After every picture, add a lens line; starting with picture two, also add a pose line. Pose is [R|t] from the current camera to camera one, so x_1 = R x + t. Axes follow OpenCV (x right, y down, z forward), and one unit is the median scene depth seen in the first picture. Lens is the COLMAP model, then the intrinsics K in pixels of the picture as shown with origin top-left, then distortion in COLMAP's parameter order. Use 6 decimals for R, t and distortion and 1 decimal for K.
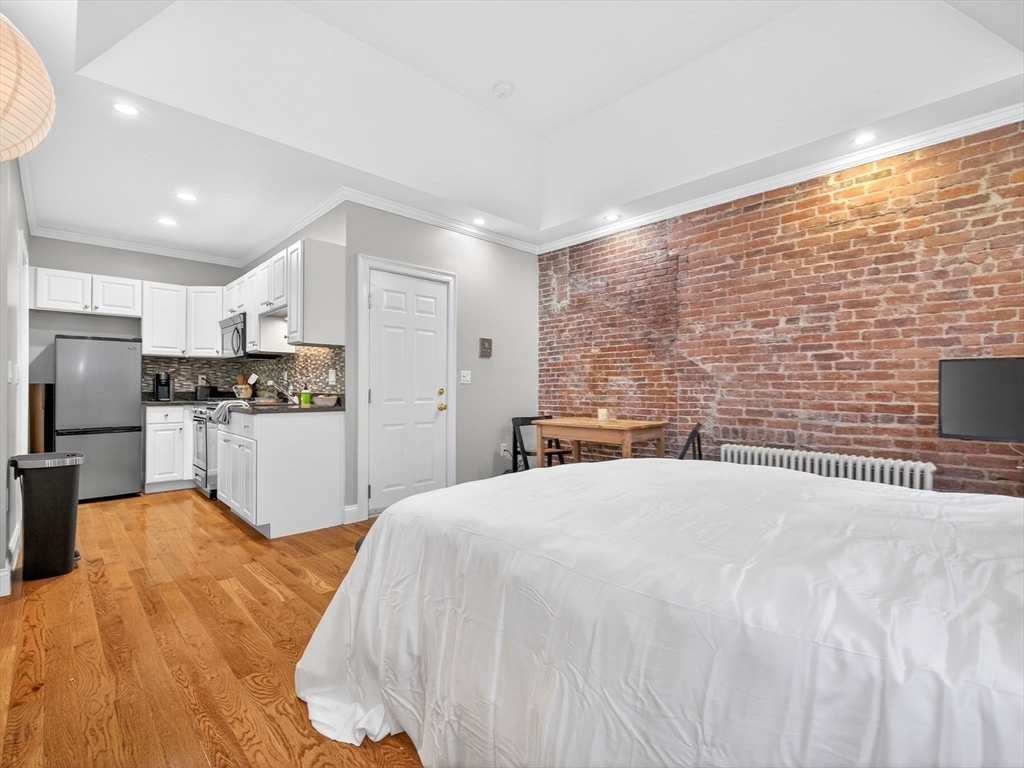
lens RADIAL K [[476.0, 0, 510.8], [0, 476.0, 385.4], [0, 0, 1]] dist [0.006076, -0.001253]
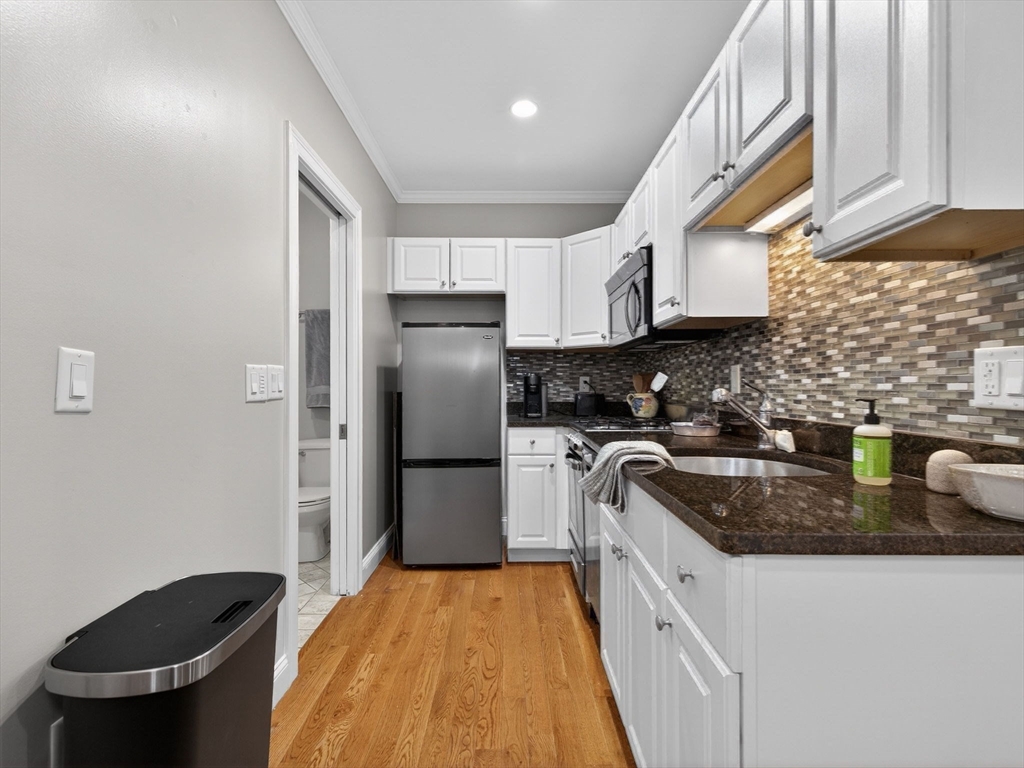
lens RADIAL K [[478.4, 0, 508.2], [0, 478.4, 384.7], [0, 0, 1]] dist [0.001828, -0.000637]
pose [[0.723581, -0.006506, -0.690209, -0.370551], [0.006936, 0.999974, -0.002154, -0.013559], [0.690205, -0.003228, 0.723607, 0.622393]]
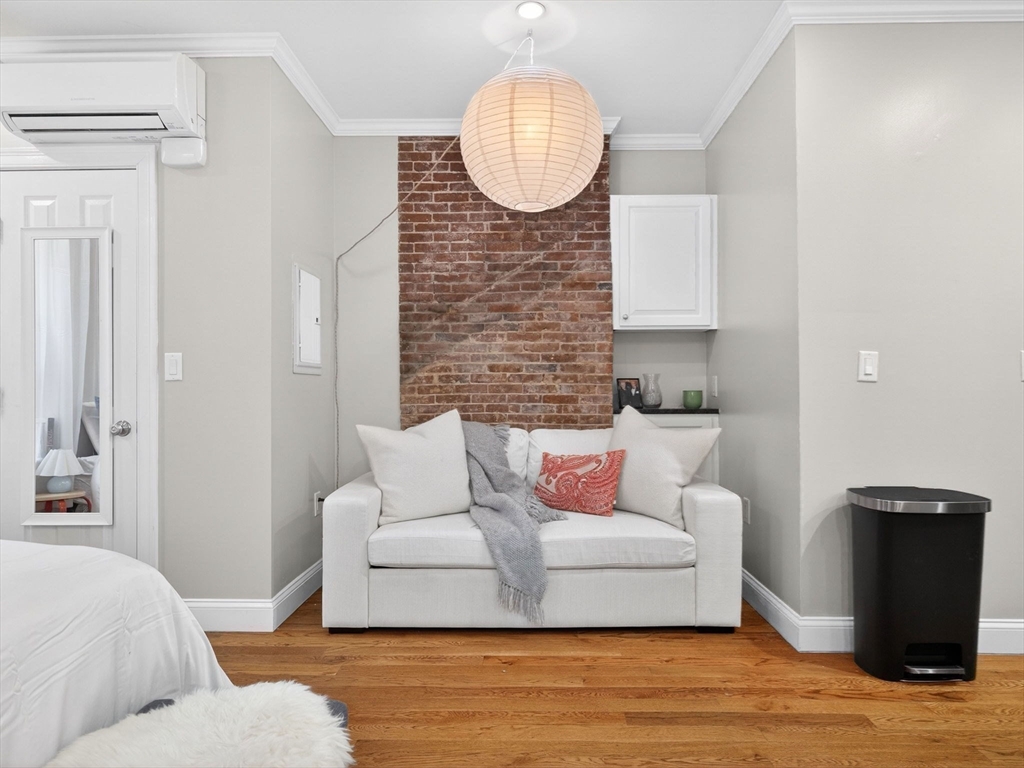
lens RADIAL K [[622.0, 0, 516.8], [0, 622.0, 386.8], [0, 0, 1]] dist [0.003447, 0.003726]
pose [[-0.704711, -0.000166, -0.709494, 0.001838], [0.008258, 0.999930, -0.008436, 0.004978], [0.709446, -0.011803, -0.704661, 0.831509]]
